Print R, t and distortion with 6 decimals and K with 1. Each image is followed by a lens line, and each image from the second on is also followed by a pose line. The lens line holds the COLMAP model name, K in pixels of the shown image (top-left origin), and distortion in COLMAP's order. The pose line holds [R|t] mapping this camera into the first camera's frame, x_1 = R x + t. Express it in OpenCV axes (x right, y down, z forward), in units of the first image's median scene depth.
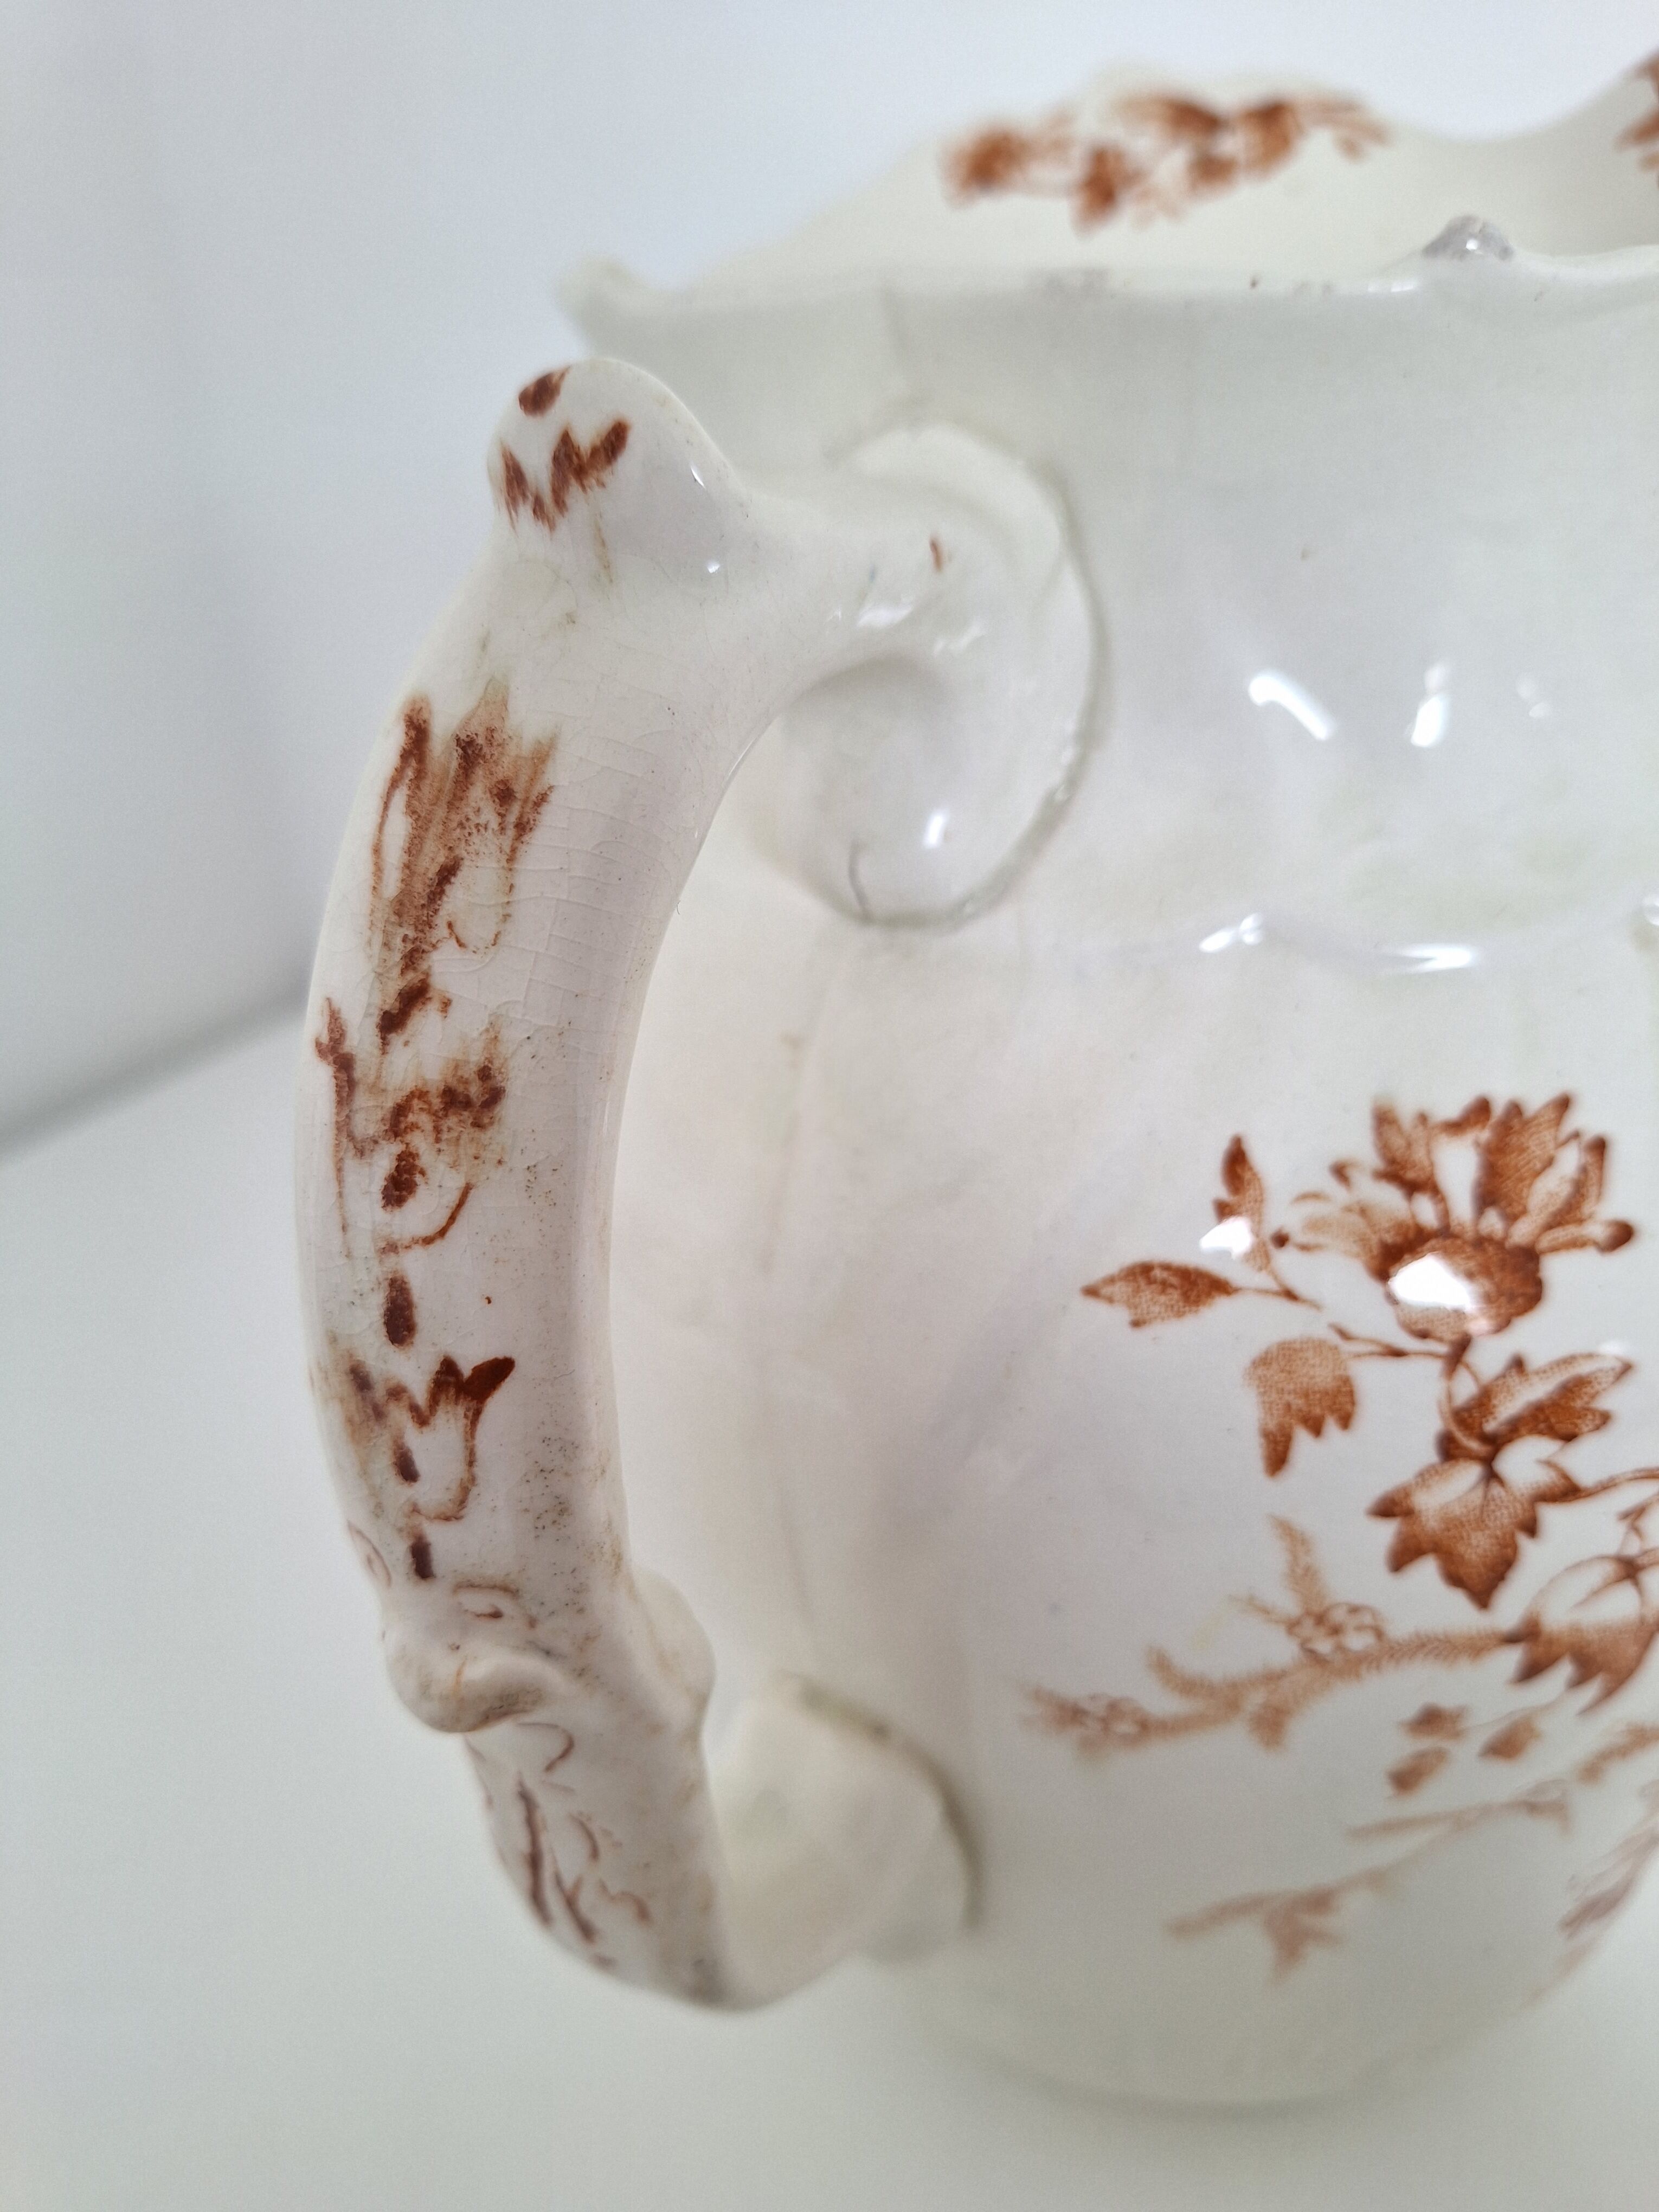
lens RADIAL K [[1673.9, 0, 836.7], [0, 1673.9, 1139.6], [0, 0, 1]] dist [0.079750, -0.274030]
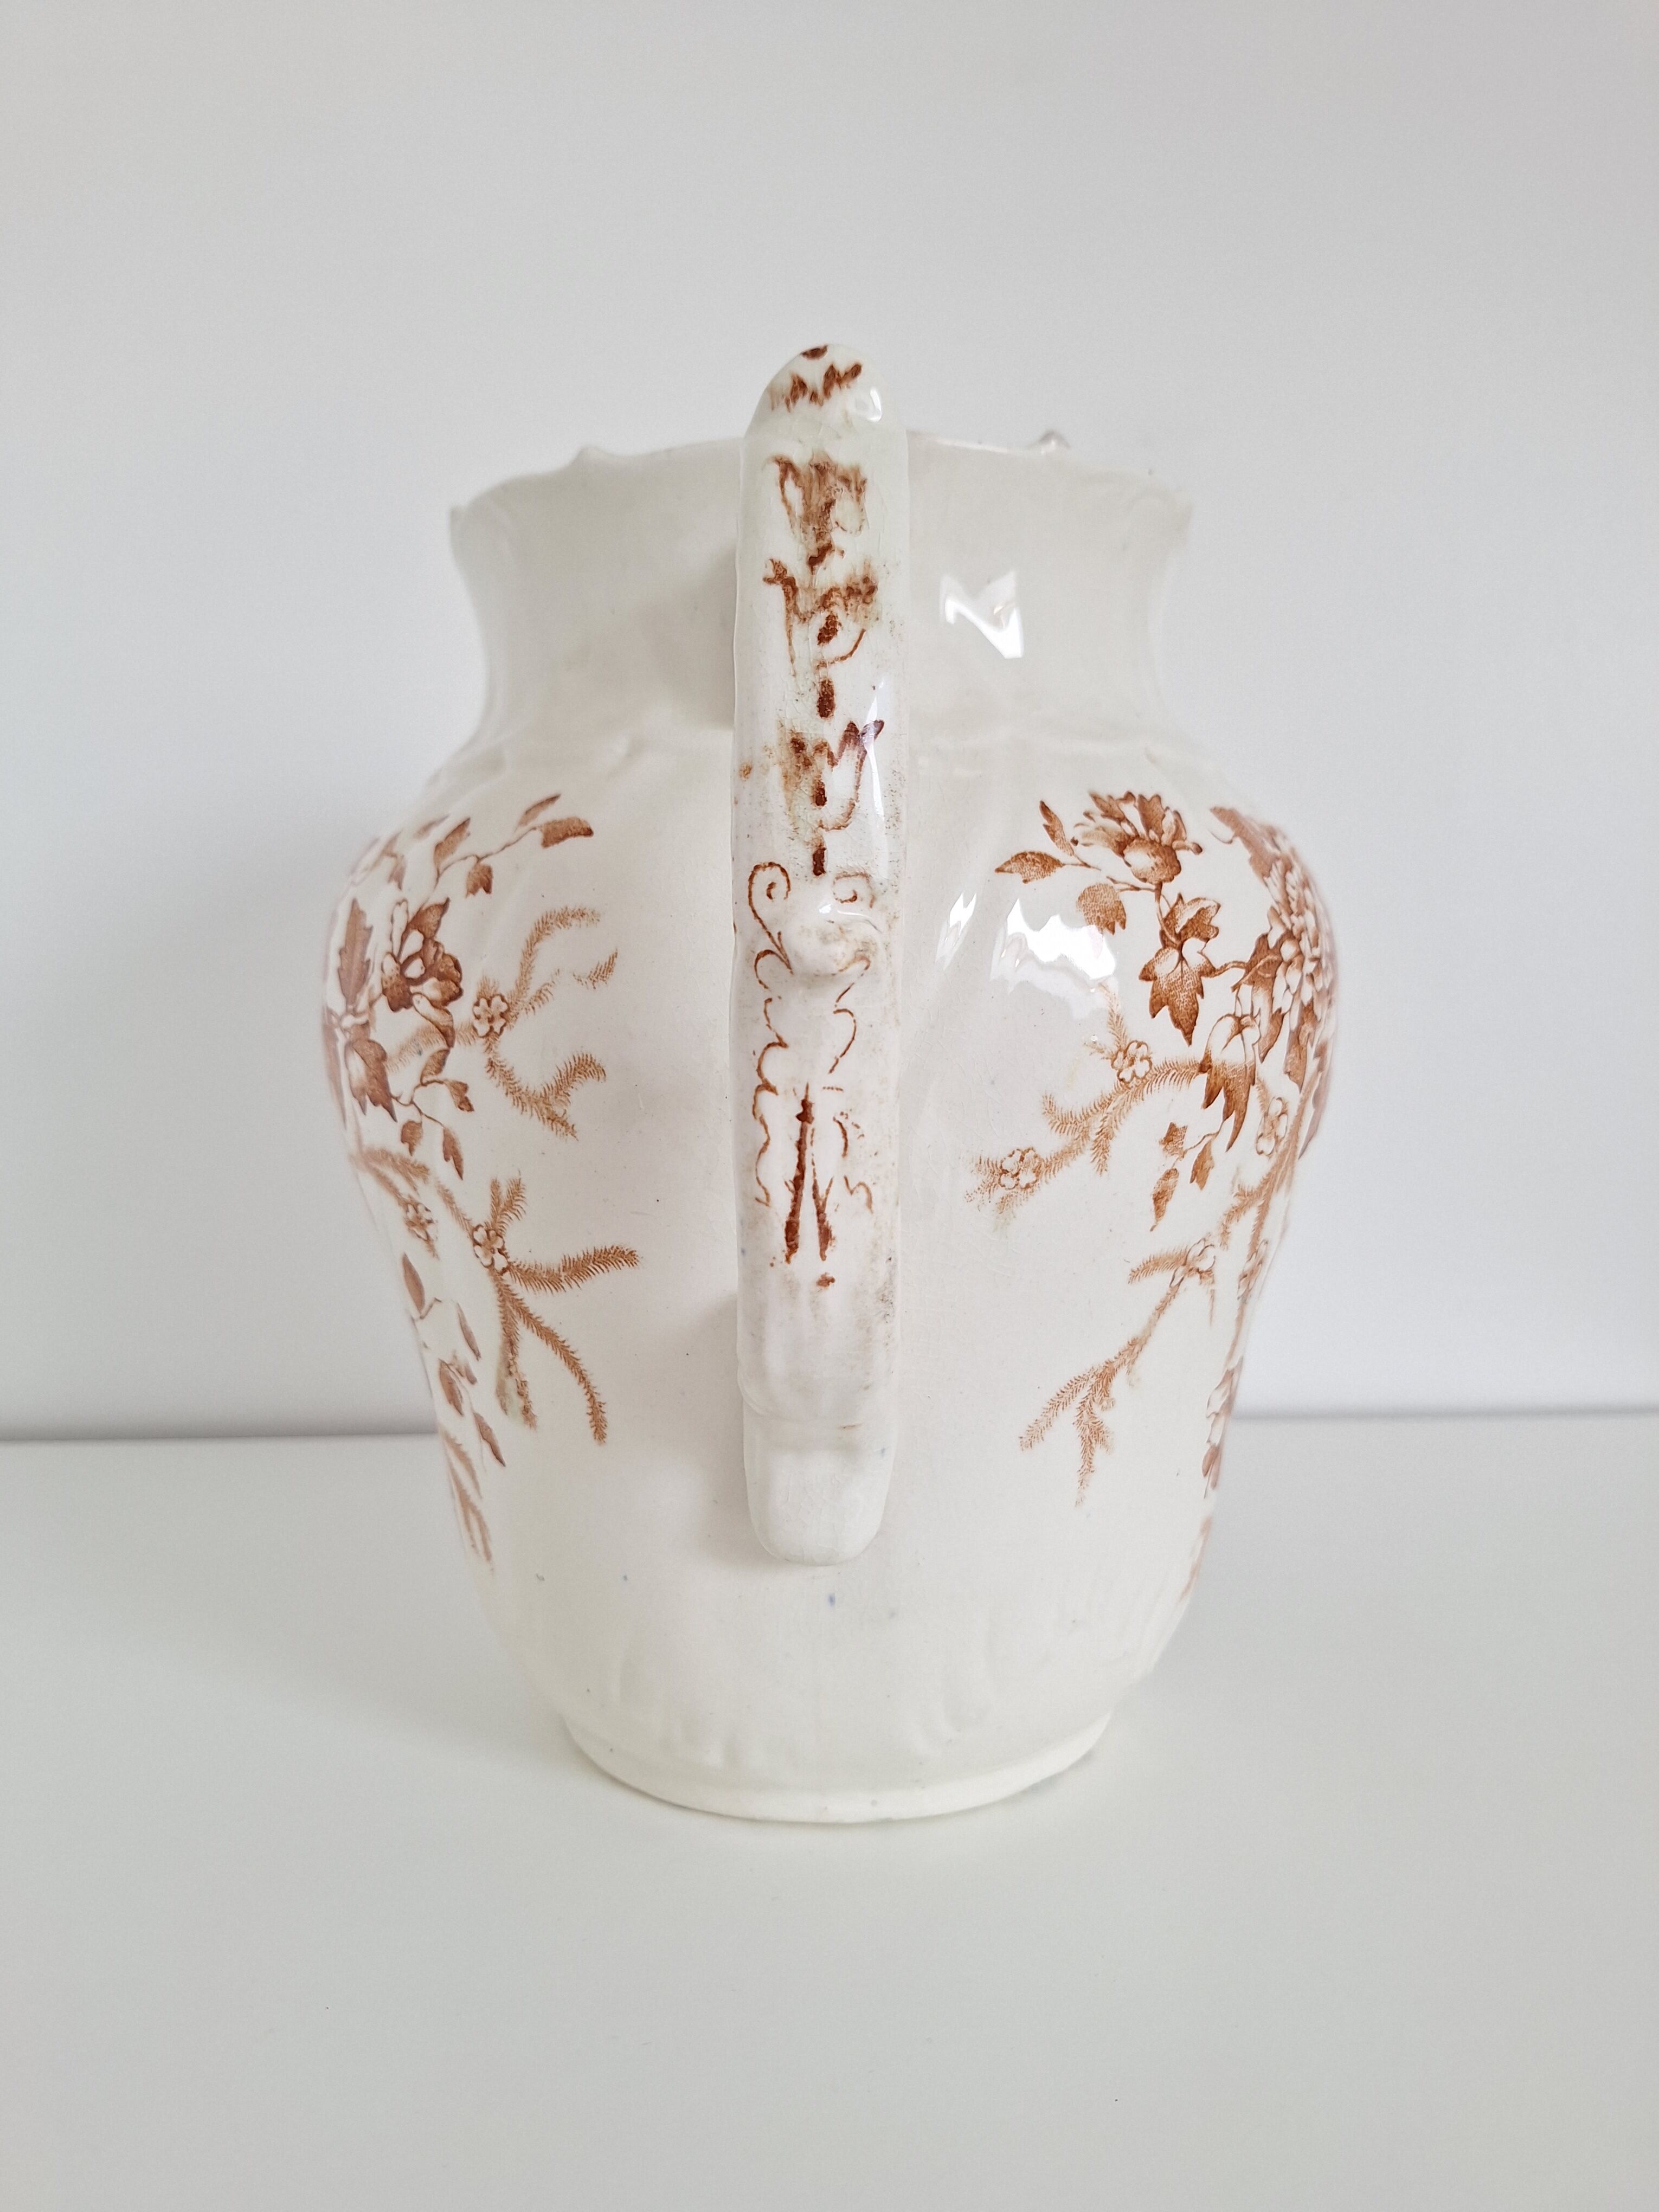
lens RADIAL K [[1570.9, 0, 827.1], [0, 1570.9, 1117.9], [0, 0, 1]] dist [0.154511, -0.370687]
pose [[0.845447, -0.005886, 0.534027, -1.014692], [0.235439, 0.901635, -0.362799, 0.987315], [-0.479362, 0.432458, 0.763670, -0.171356]]
